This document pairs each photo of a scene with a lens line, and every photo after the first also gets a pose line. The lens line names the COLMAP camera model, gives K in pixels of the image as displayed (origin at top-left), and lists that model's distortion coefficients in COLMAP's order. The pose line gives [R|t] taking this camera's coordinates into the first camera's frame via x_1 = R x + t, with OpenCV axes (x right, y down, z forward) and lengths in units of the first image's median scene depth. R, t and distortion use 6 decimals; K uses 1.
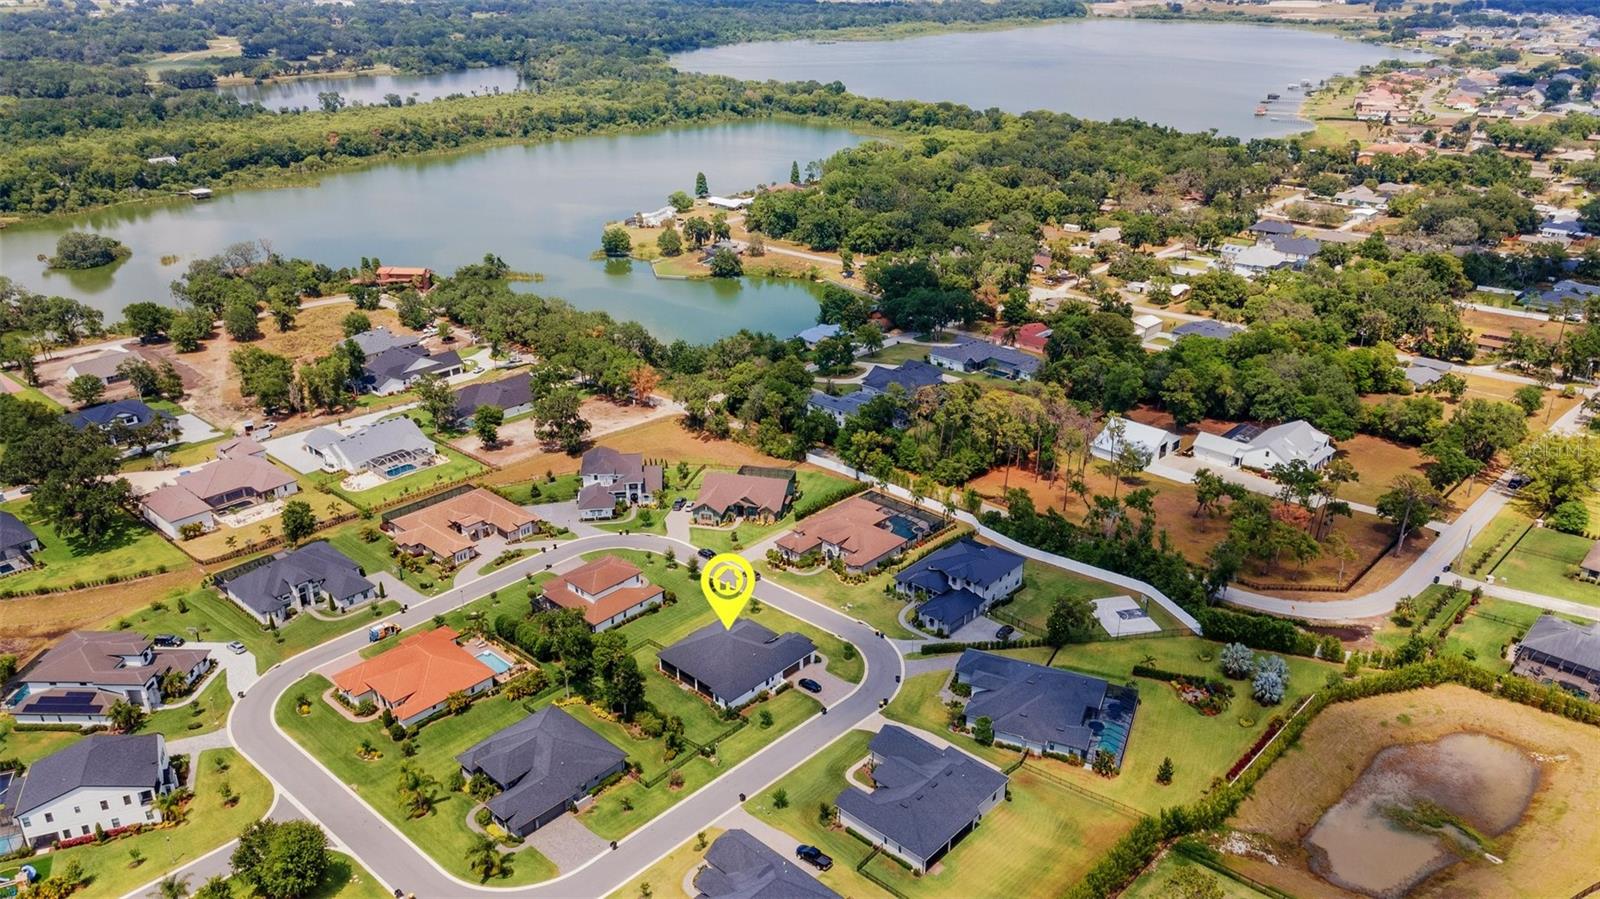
lens RADIAL K [[1175.7, 0, 800.0], [0, 1175.7, 449.5], [0, 0, 1]] dist [0.049497, -0.004017]
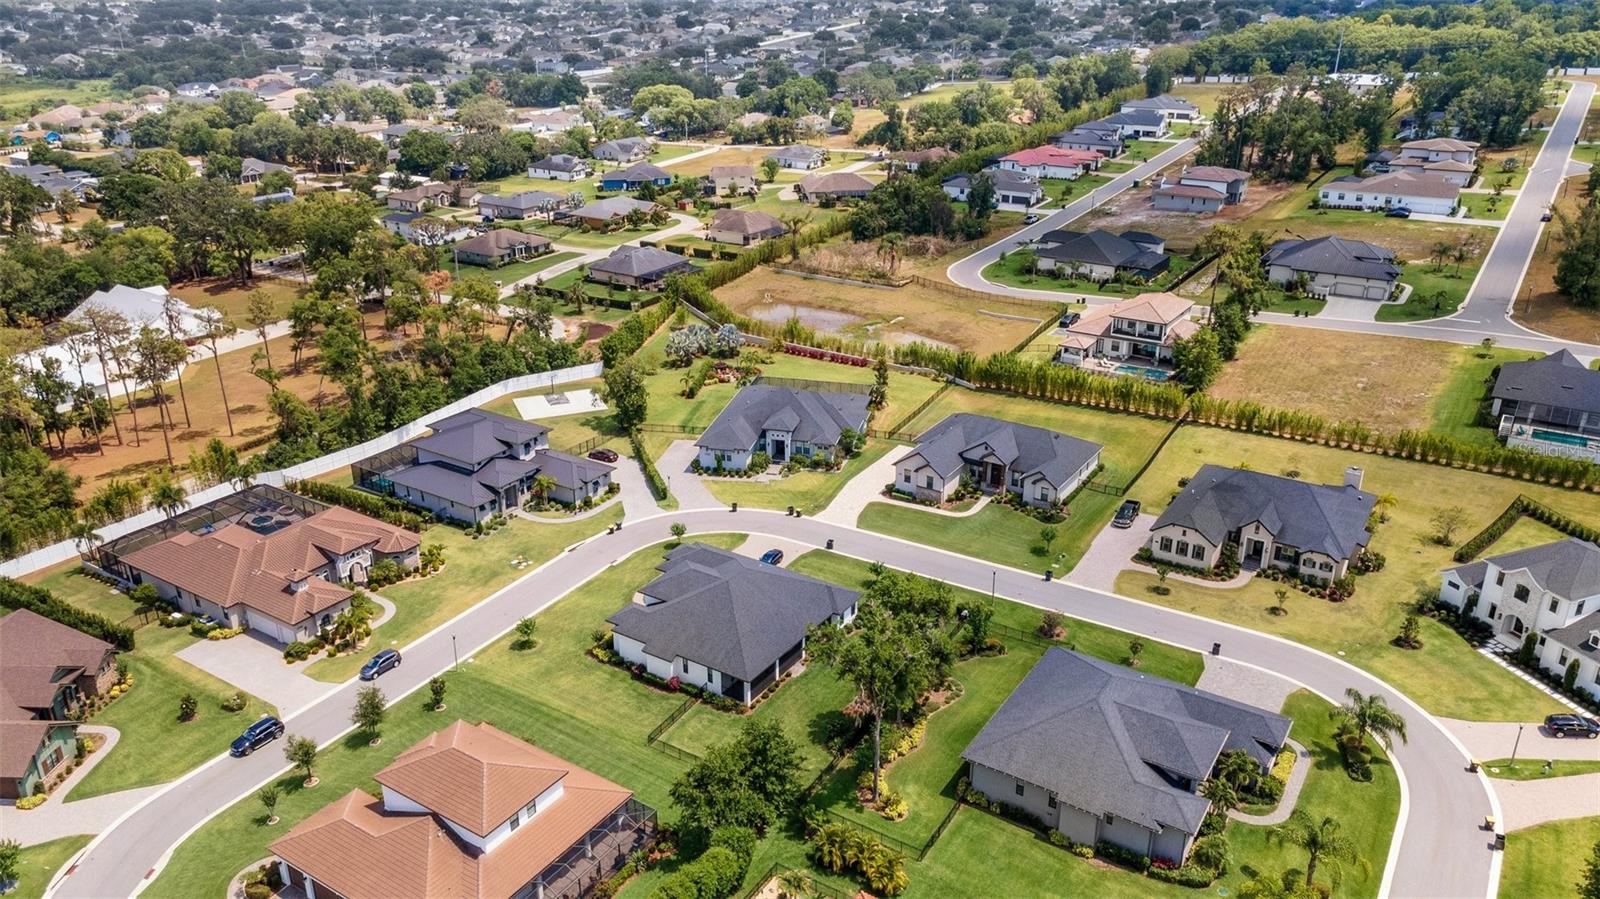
lens RADIAL K [[1175.7, 0, 800.0], [0, 1175.7, 449.5], [0, 0, 1]] dist [0.049497, -0.004017]
pose [[-0.169755, -0.374578, 0.911523, -0.426300], [0.405739, 0.816352, 0.411030, -0.084877], [-0.898086, 0.439615, 0.013401, 0.709900]]
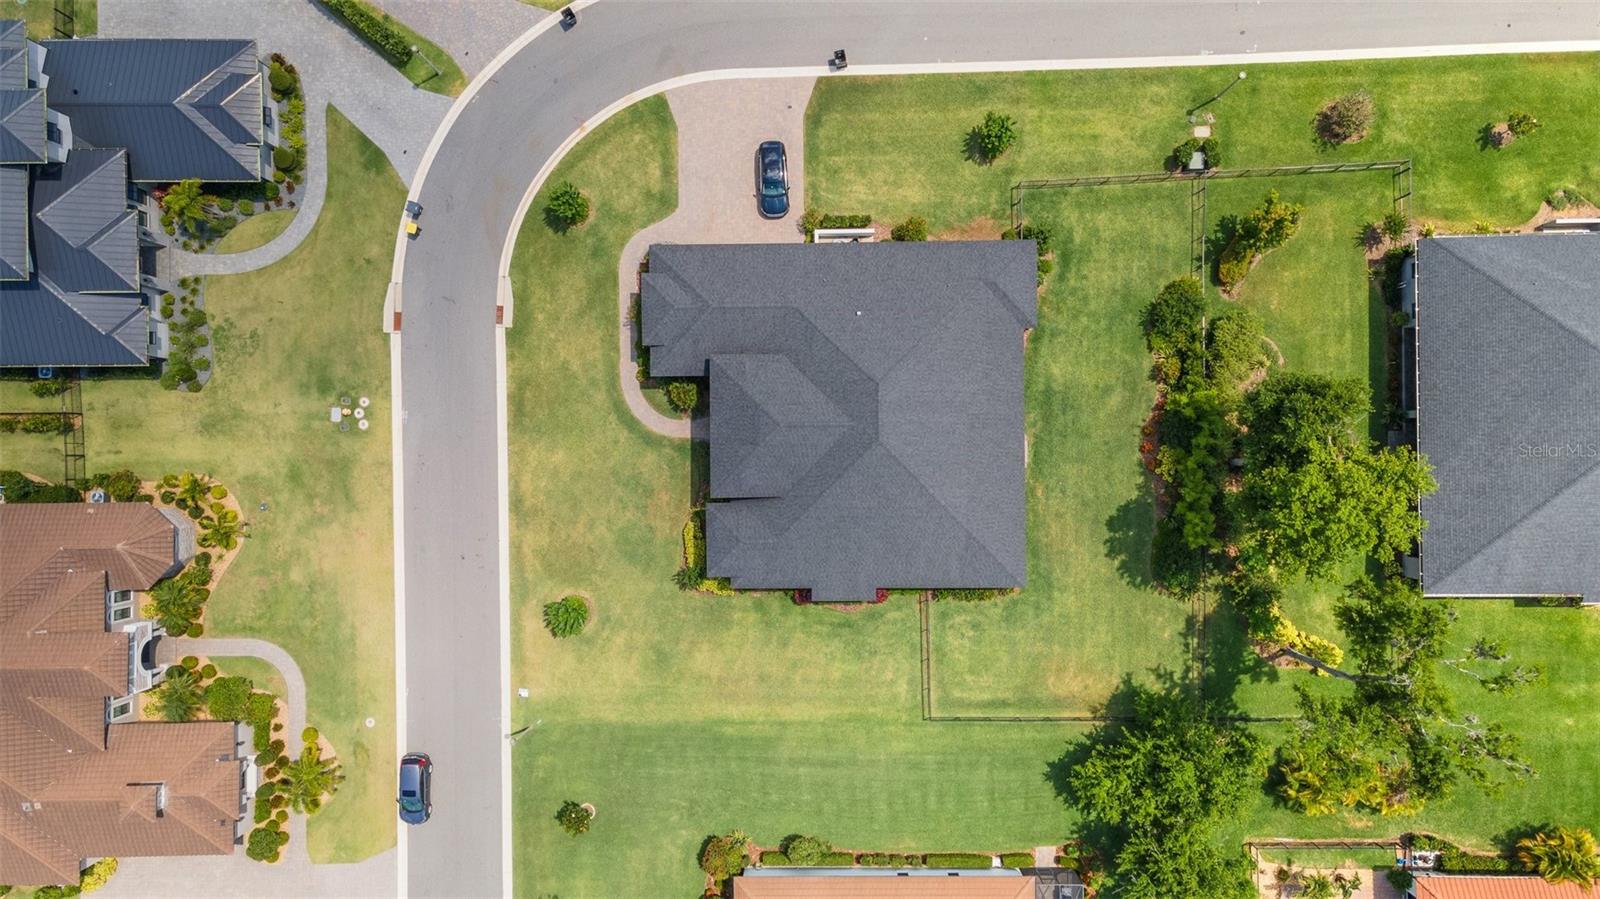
lens RADIAL K [[1175.7, 0, 800.0], [0, 1175.7, 449.5], [0, 0, 1]] dist [0.049497, -0.004017]
pose [[-0.685590, -0.727119, 0.035566, -0.049518], [0.317754, -0.254935, 0.913258, -0.097442], [-0.654980, 0.637422, 0.405825, 0.677768]]
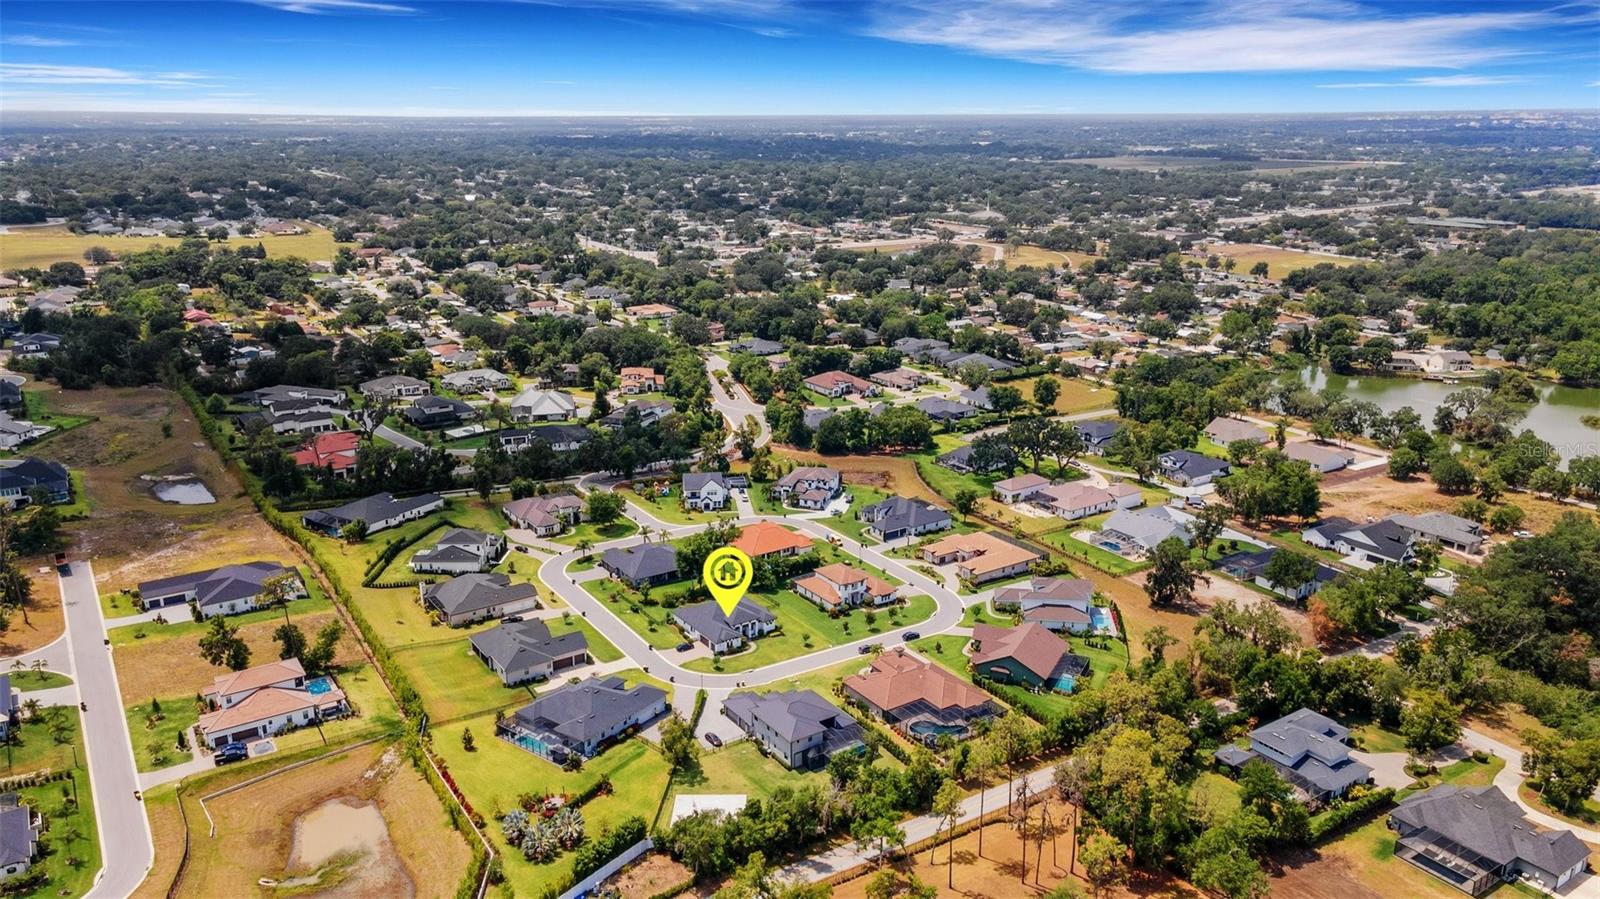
lens RADIAL K [[1175.7, 0, 800.0], [0, 1175.7, 449.5], [0, 0, 1]] dist [0.049497, -0.004017]
pose [[-0.225886, 0.277896, -0.933675, 0.875937], [-0.392993, 0.850998, 0.348366, -0.382523], [0.891365, 0.445619, -0.083017, 0.843744]]
